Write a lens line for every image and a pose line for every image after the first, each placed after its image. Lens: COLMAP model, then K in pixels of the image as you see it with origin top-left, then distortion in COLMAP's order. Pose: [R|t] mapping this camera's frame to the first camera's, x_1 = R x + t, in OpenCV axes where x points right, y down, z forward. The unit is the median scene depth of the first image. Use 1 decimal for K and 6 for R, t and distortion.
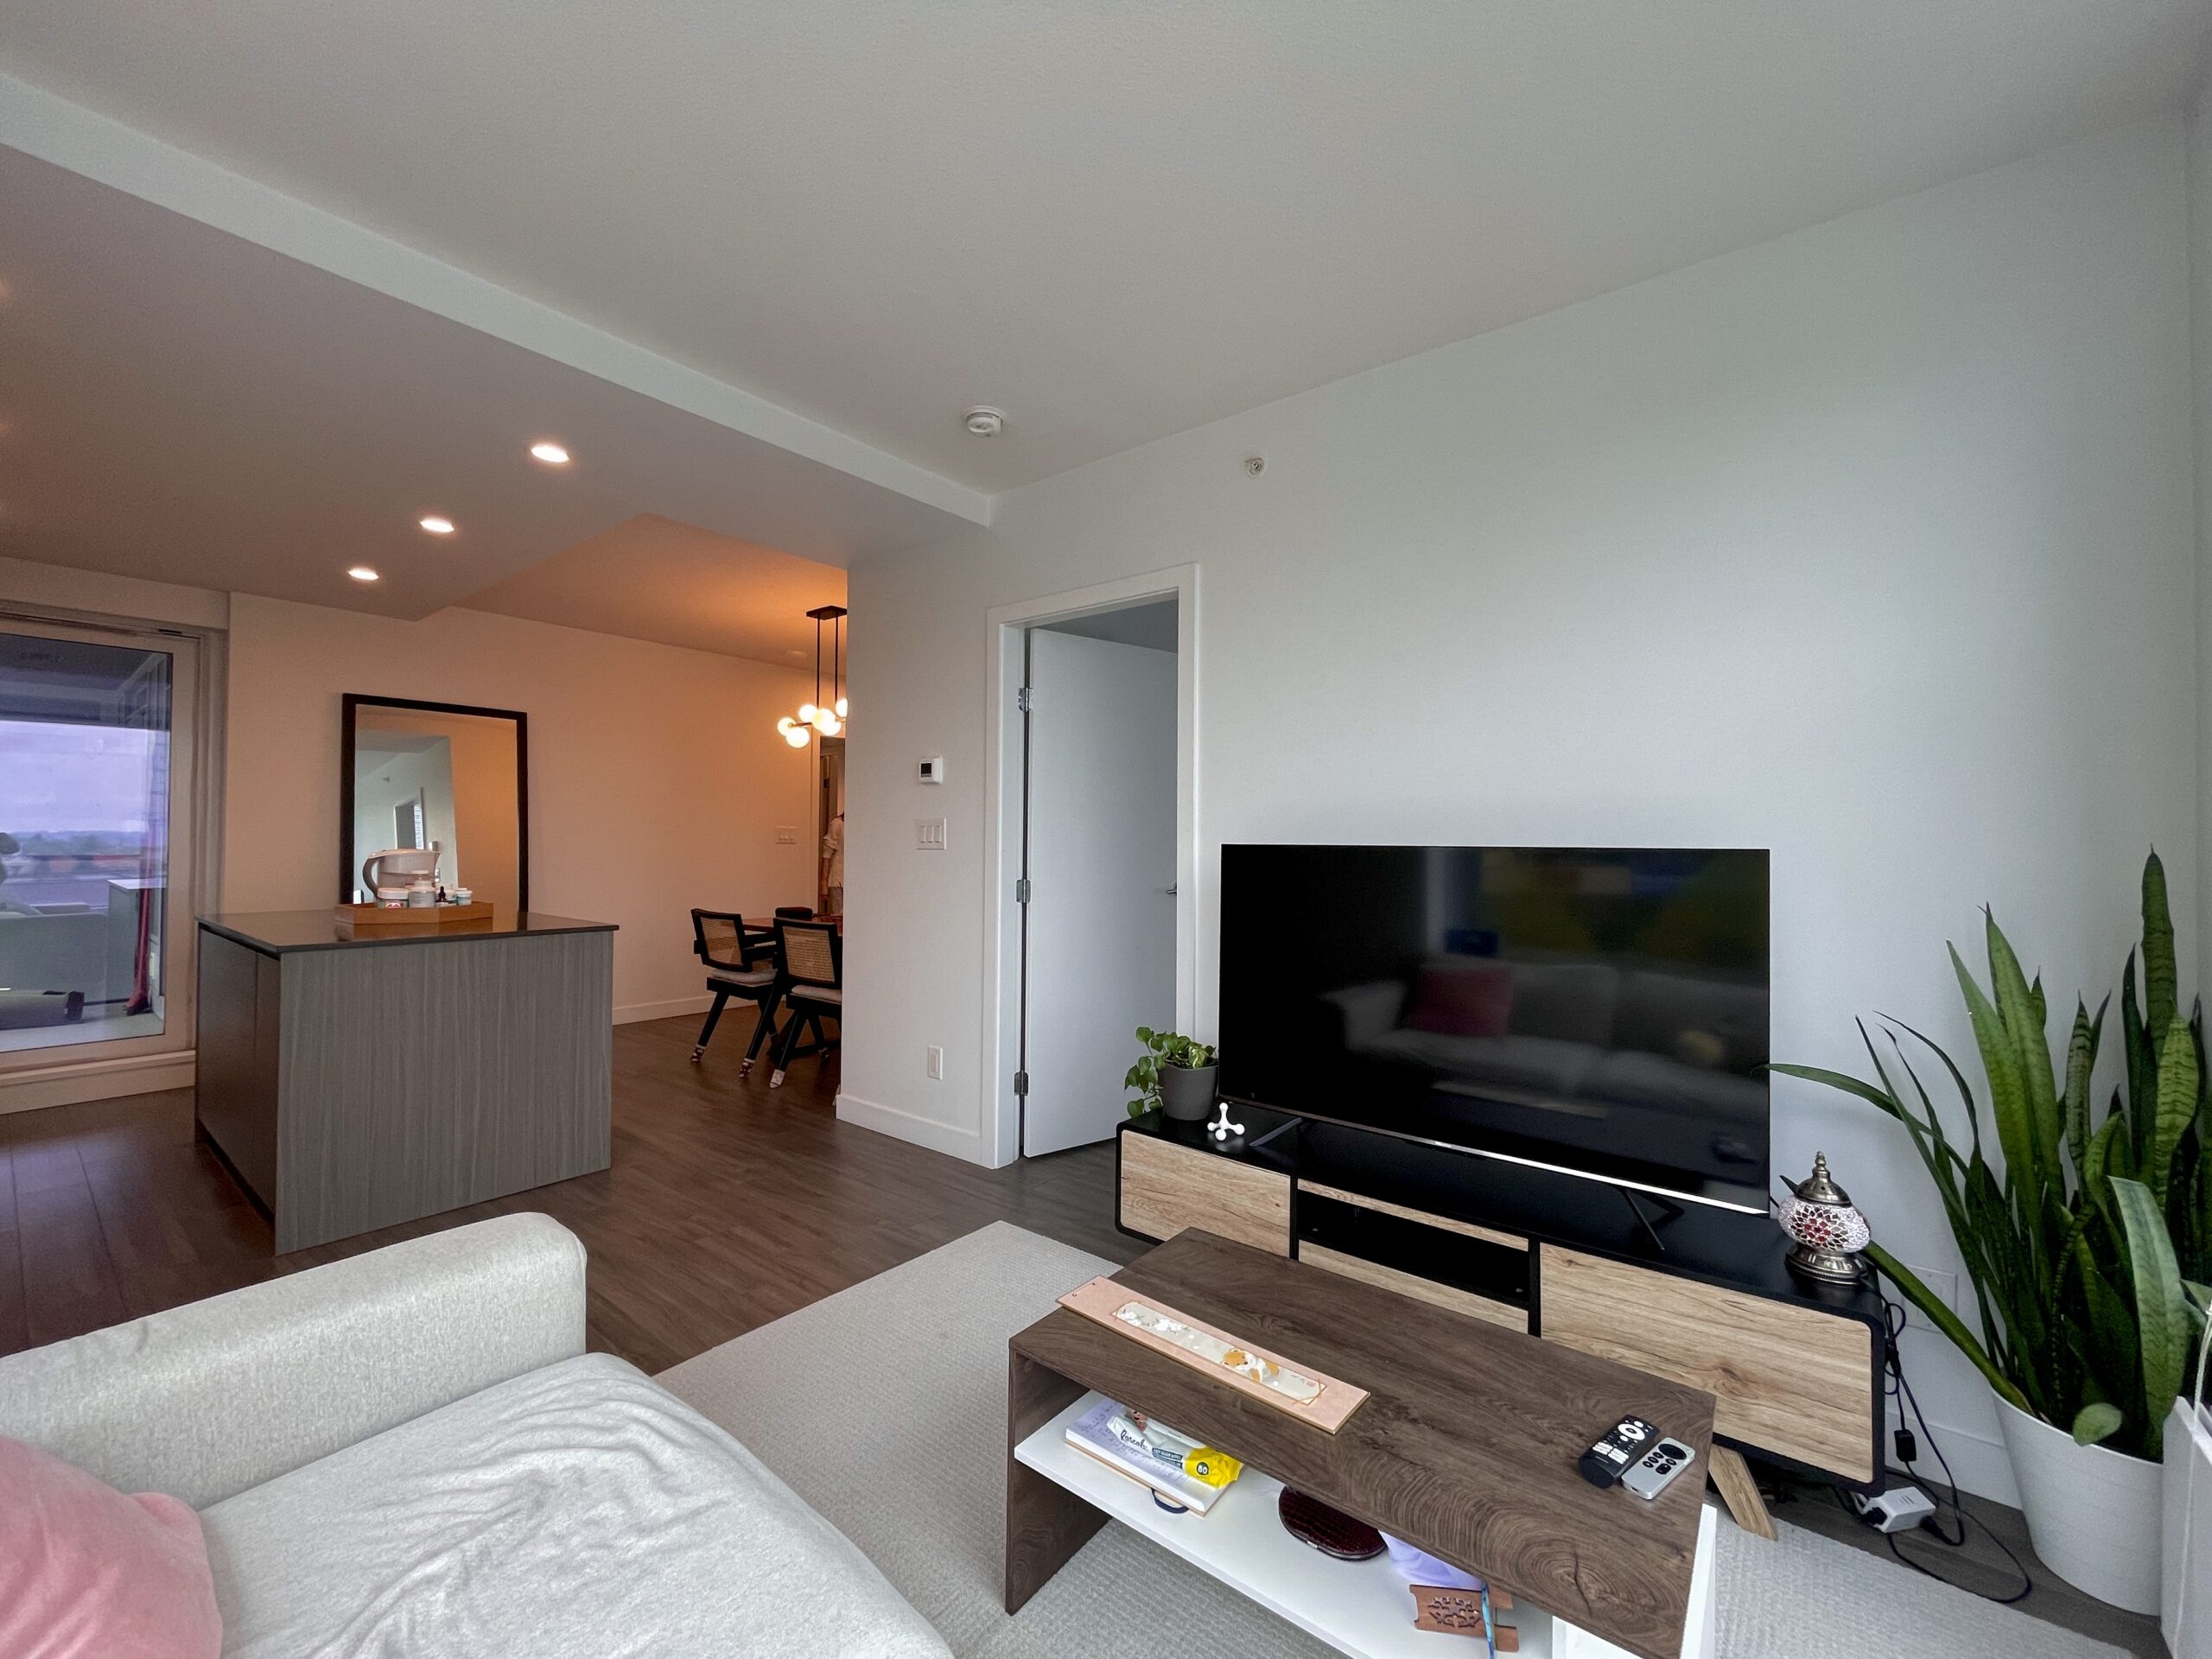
lens RADIAL K [[888.3, 0, 1104.6], [0, 888.3, 832.4], [0, 0, 1]] dist [-0.001565, -0.000833]
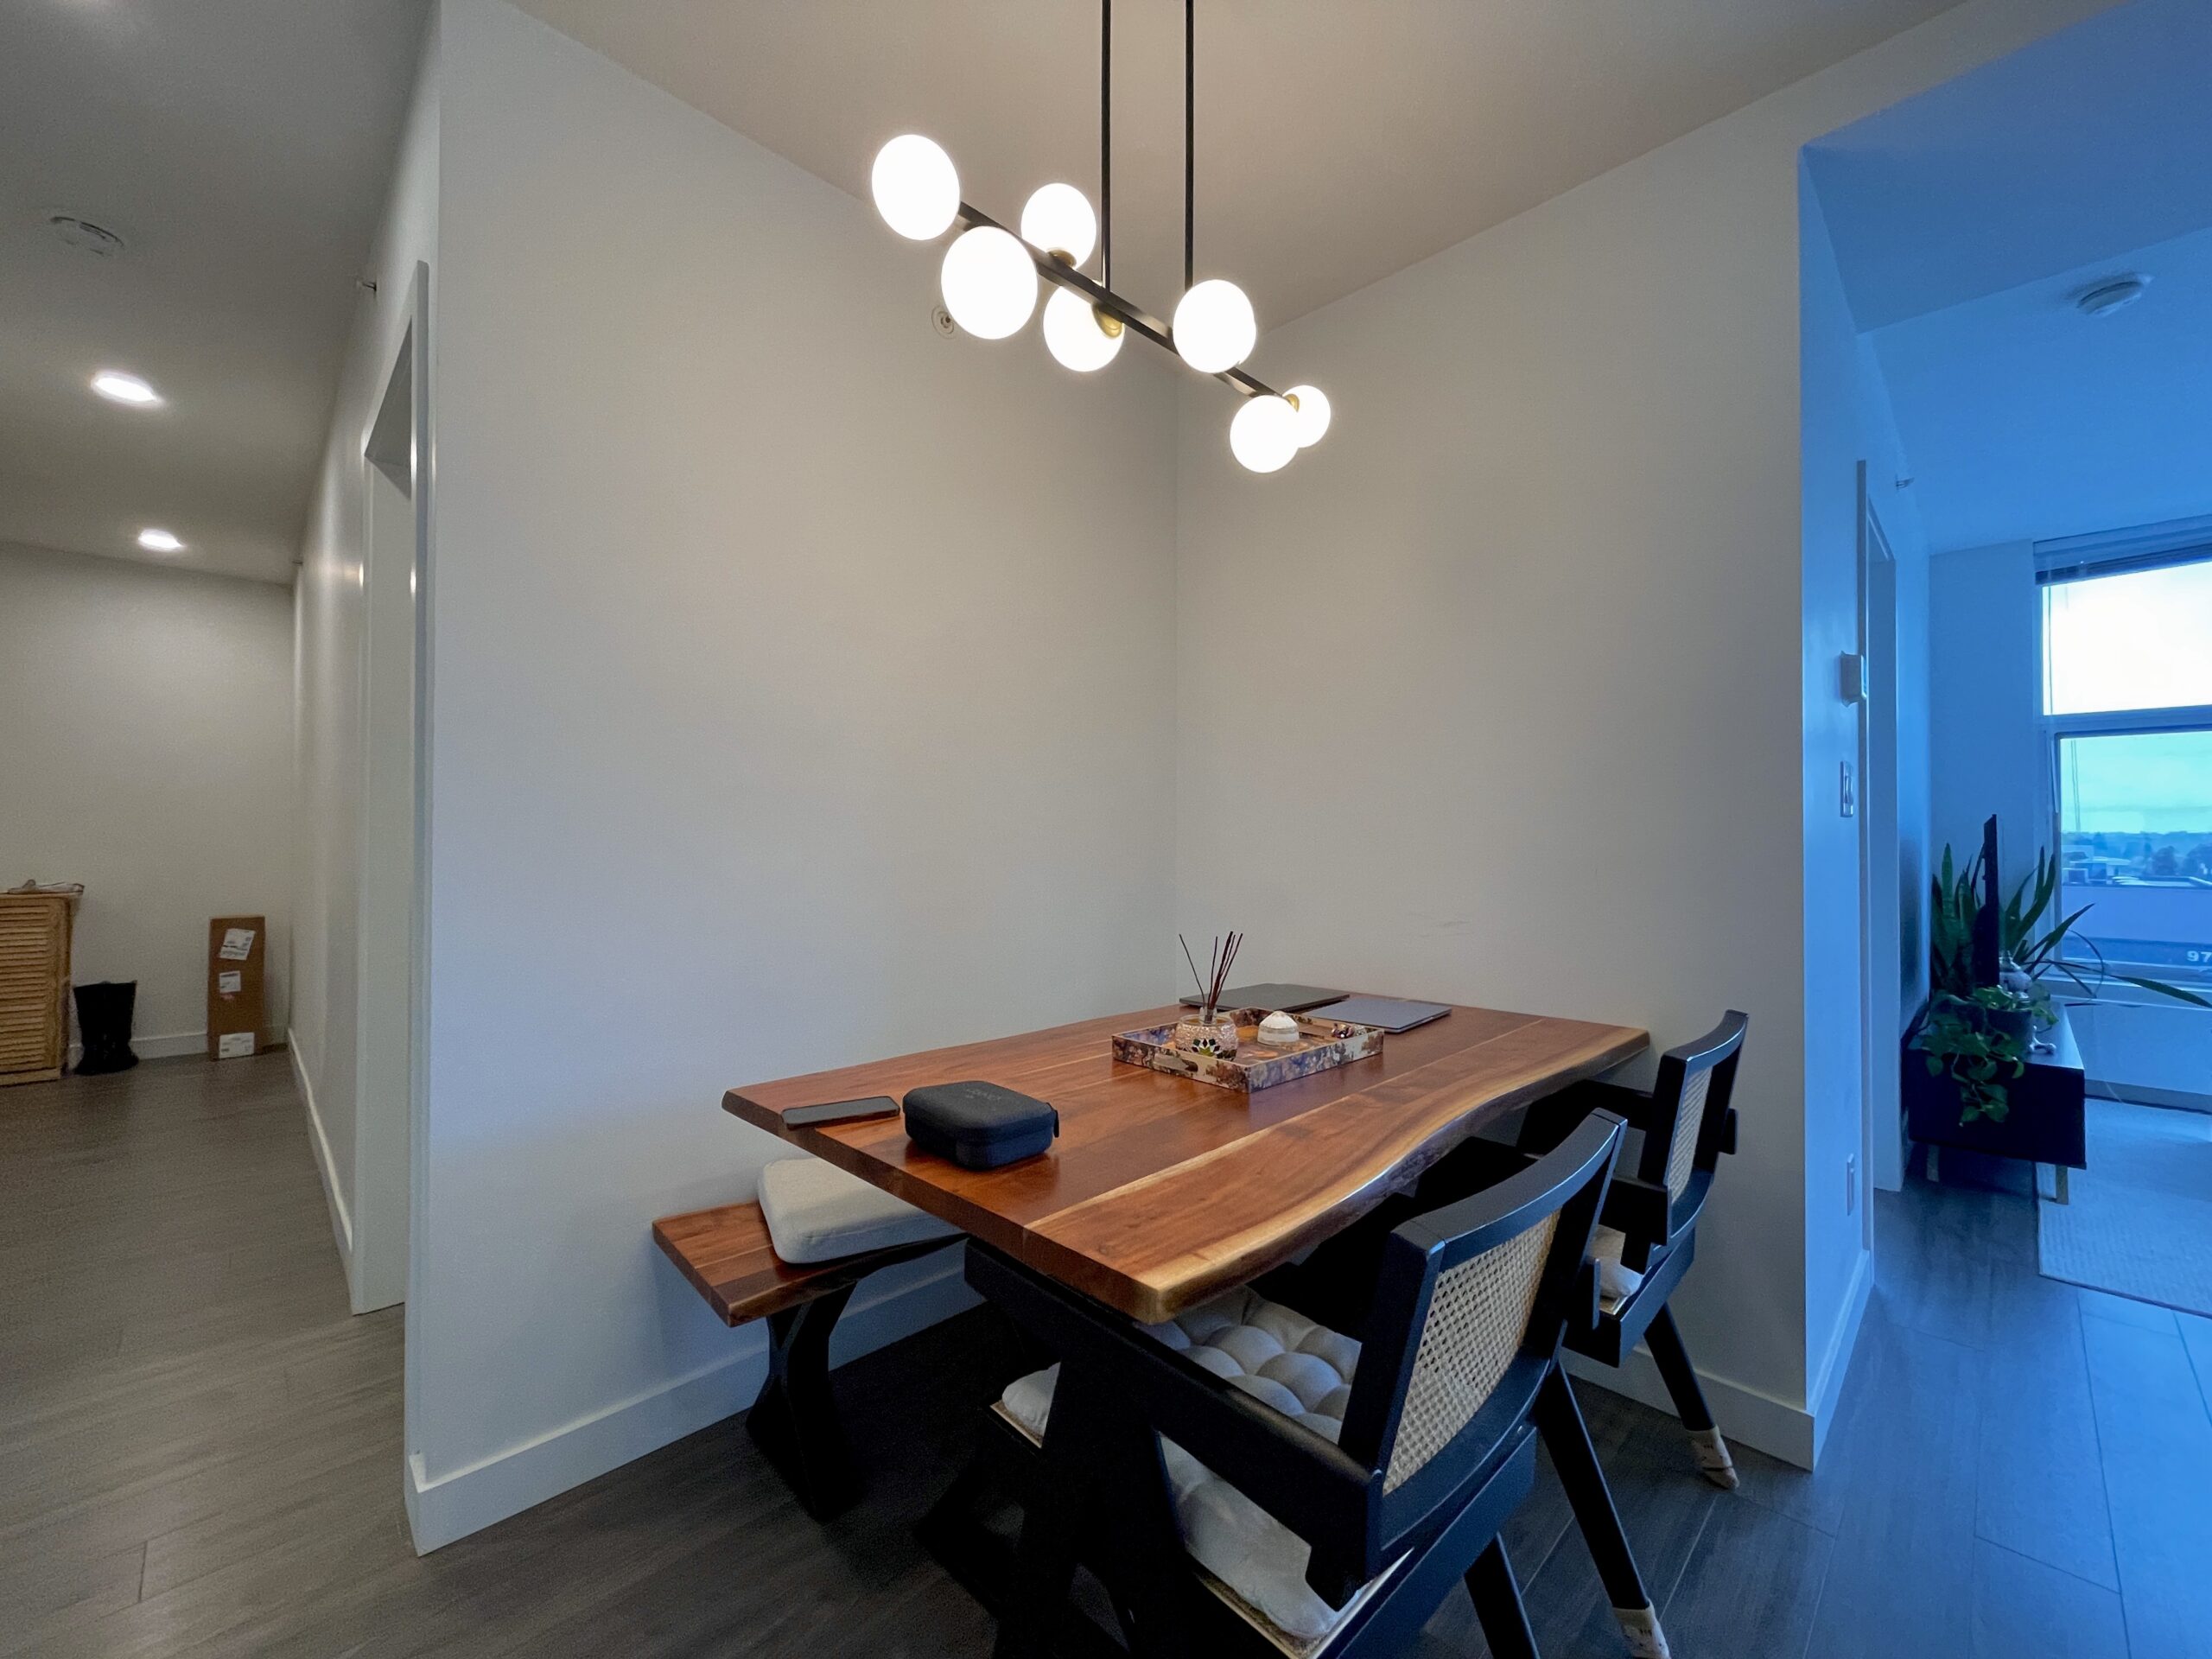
lens RADIAL K [[888.3, 0, 1106.5], [0, 888.3, 830.7], [0, 0, 1]] dist [-0.001565, -0.000833]
pose [[0.128527, -0.002852, 0.991702, -1.288759], [-0.012769, 0.999908, 0.004530, 0.048050], [-0.991624, -0.013245, 0.128478, 2.188609]]
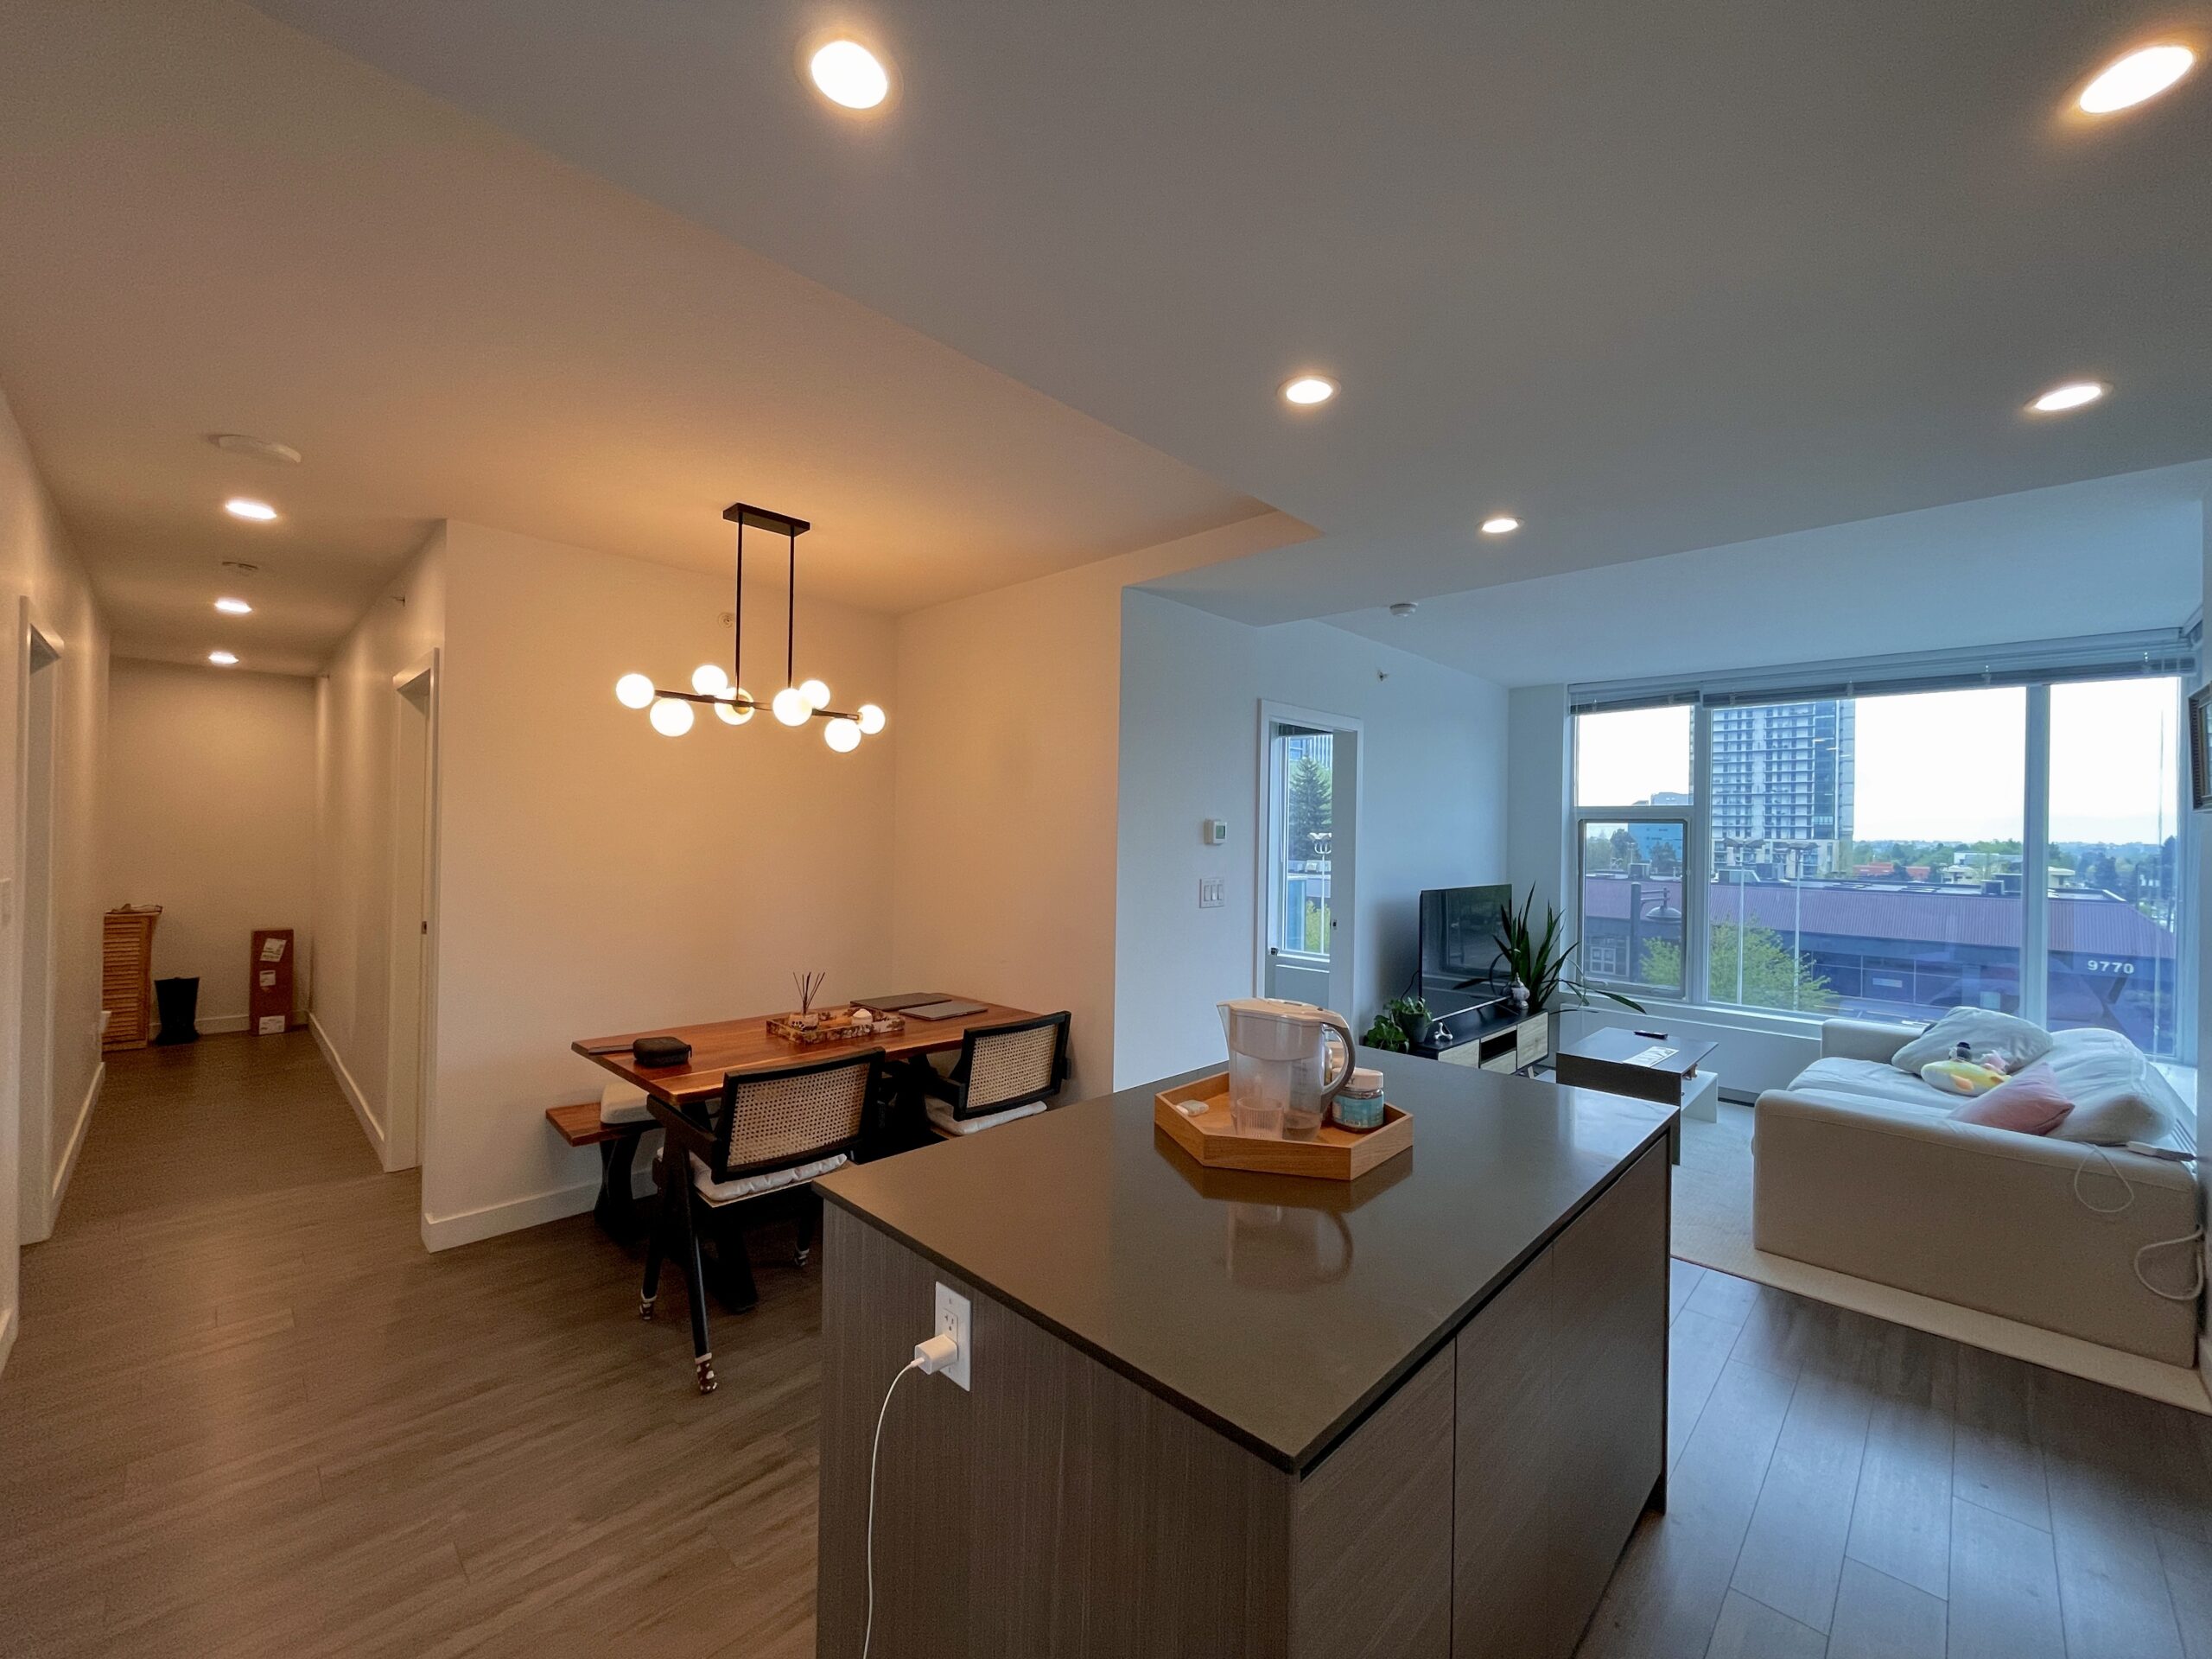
lens RADIAL K [[888.3, 0, 1107.8], [0, 888.3, 829.8], [0, 0, 1]] dist [-0.001565, -0.000833]
pose [[0.107684, -0.005912, 0.994168, -1.964605], [-0.028033, 0.999567, 0.008981, -0.123623], [-0.993790, -0.028836, 0.107472, 1.586040]]
